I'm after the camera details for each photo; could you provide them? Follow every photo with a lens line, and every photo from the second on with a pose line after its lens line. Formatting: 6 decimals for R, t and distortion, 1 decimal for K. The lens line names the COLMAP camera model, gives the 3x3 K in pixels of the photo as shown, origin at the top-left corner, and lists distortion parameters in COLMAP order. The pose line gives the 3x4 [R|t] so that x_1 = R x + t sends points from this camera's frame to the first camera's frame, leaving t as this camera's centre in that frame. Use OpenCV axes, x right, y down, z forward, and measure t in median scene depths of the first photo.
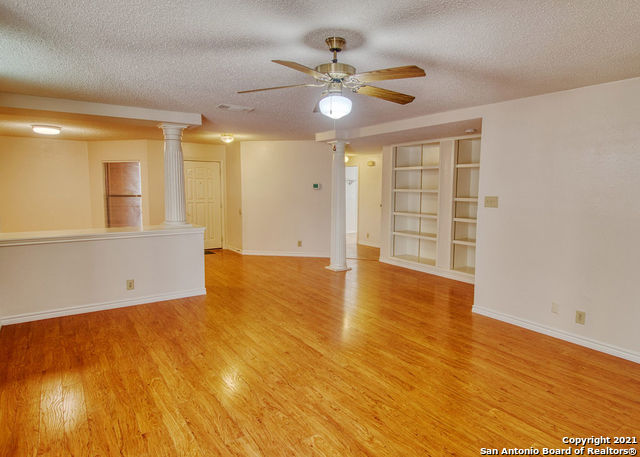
lens RADIAL K [[385.0, 0, 320.0], [0, 385.0, 228.5], [0, 0, 1]] dist [0.002135, 0.000252]
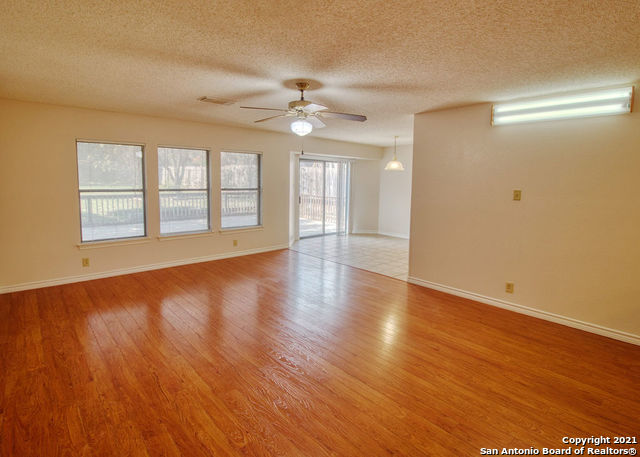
lens RADIAL K [[323.2, 0, 322.1], [0, 323.2, 208.6], [0, 0, 1]] dist [-0.013855, -0.000310]
pose [[-0.984947, -0.008916, -0.172628, 0.139529], [-0.042400, 0.980621, 0.191269, -0.190806], [0.167577, 0.195710, -0.966238, 1.758905]]
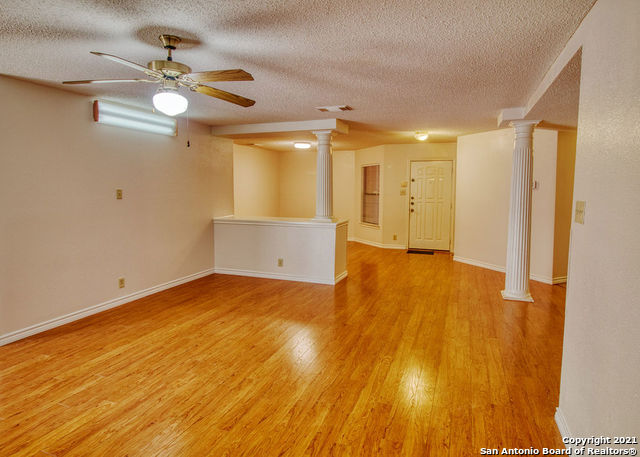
lens RADIAL K [[368.6, 0, 317.8], [0, 368.6, 211.9], [0, 0, 1]] dist [0.001438, -0.001756]
pose [[0.570550, 0.054018, -0.819485, 0.823516], [-0.087673, 0.996139, 0.004622, -0.053776], [0.816570, 0.069210, 0.573083, 0.579411]]
